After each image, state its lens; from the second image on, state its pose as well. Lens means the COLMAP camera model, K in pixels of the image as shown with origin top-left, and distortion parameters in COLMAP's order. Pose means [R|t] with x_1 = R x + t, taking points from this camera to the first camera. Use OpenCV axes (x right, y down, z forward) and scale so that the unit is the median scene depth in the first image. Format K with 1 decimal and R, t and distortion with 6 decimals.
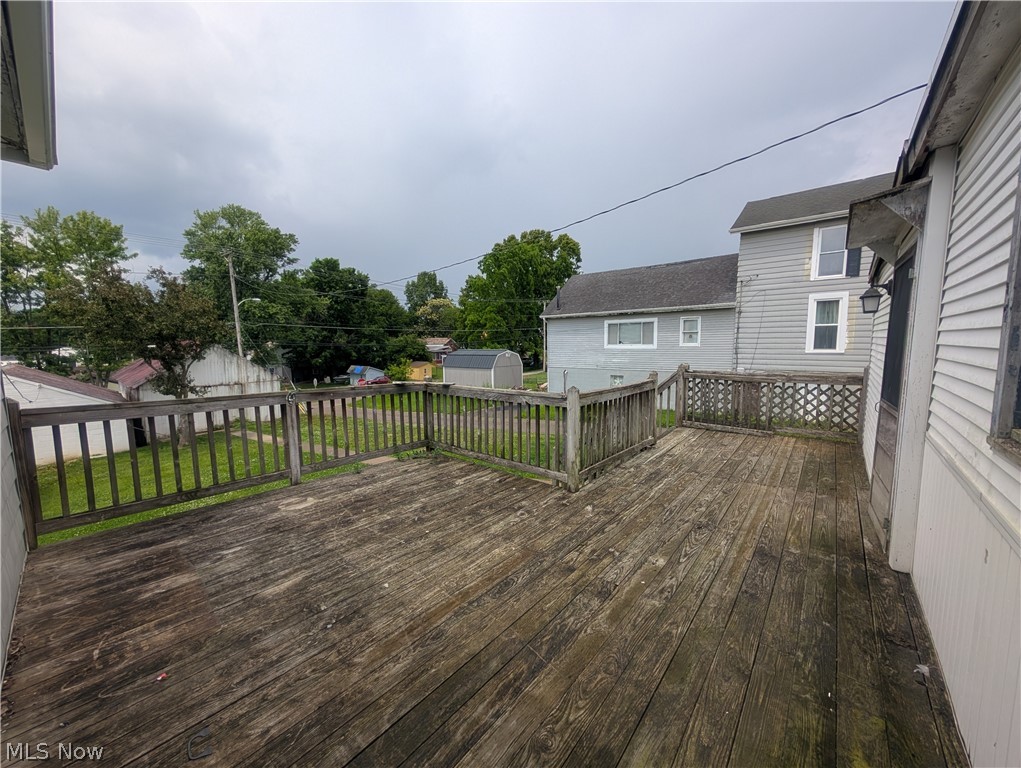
lens RADIAL K [[384.7, 0, 510.1], [0, 384.7, 385.3], [0, 0, 1]] dist [-0.000155, -0.000243]
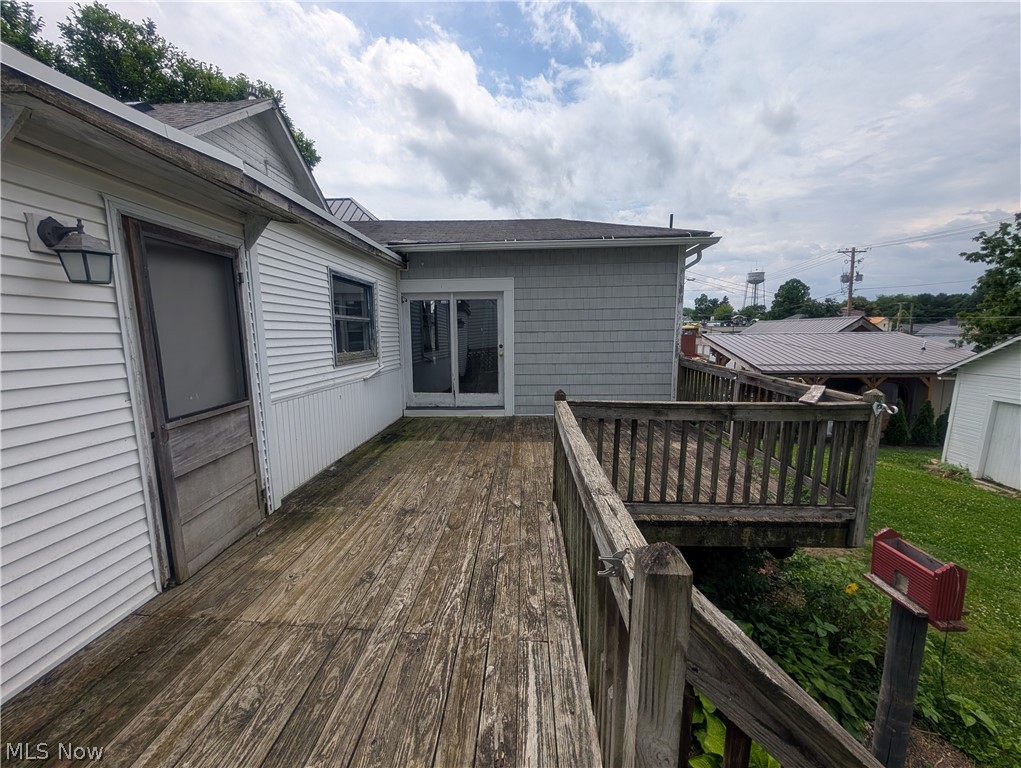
lens RADIAL K [[384.7, 0, 509.1], [0, 384.7, 388.0], [0, 0, 1]] dist [-0.000155, -0.000243]
pose [[-0.789879, 0.103762, -0.604420, 0.796689], [-0.052024, 0.970692, 0.234627, -0.194853], [0.611052, 0.216771, -0.761332, 1.702367]]
